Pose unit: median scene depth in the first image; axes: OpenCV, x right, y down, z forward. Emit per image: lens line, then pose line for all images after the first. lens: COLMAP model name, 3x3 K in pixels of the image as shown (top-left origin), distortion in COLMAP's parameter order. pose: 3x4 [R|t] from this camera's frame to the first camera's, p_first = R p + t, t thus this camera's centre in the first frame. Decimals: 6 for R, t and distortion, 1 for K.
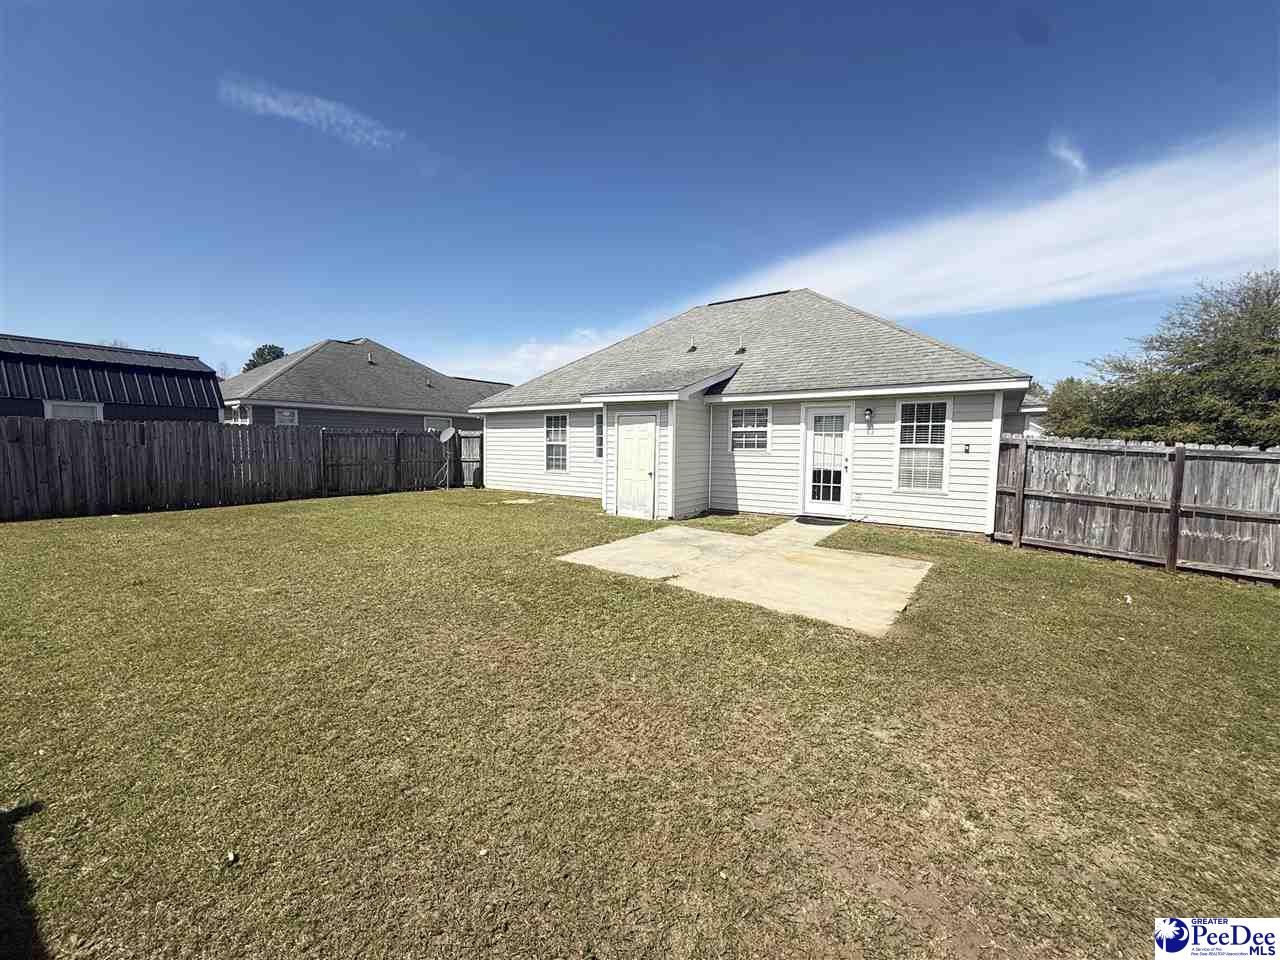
lens RADIAL K [[489.9, 0, 641.5], [0, 489.9, 477.5], [0, 0, 1]] dist [-0.001600, -0.000037]
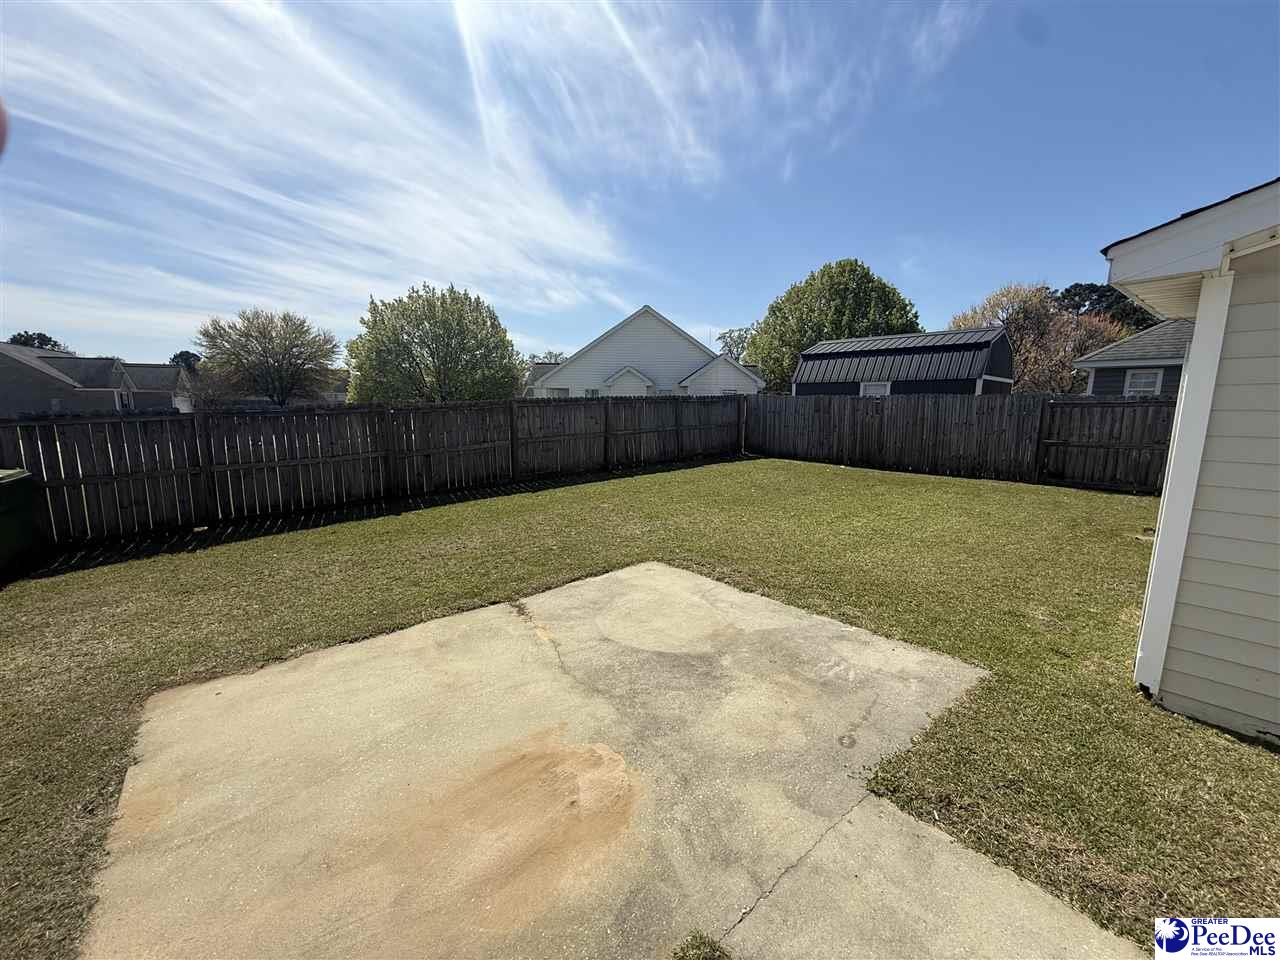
lens RADIAL K [[518.2, 0, 638.5], [0, 518.2, 480.8], [0, 0, 1]] dist [-0.002951, -0.000032]
pose [[-0.247811, 0.135252, -0.959321, 0.495975], [-0.070649, 0.985048, 0.157129, -0.078129], [0.966229, 0.106713, -0.234550, 0.912030]]
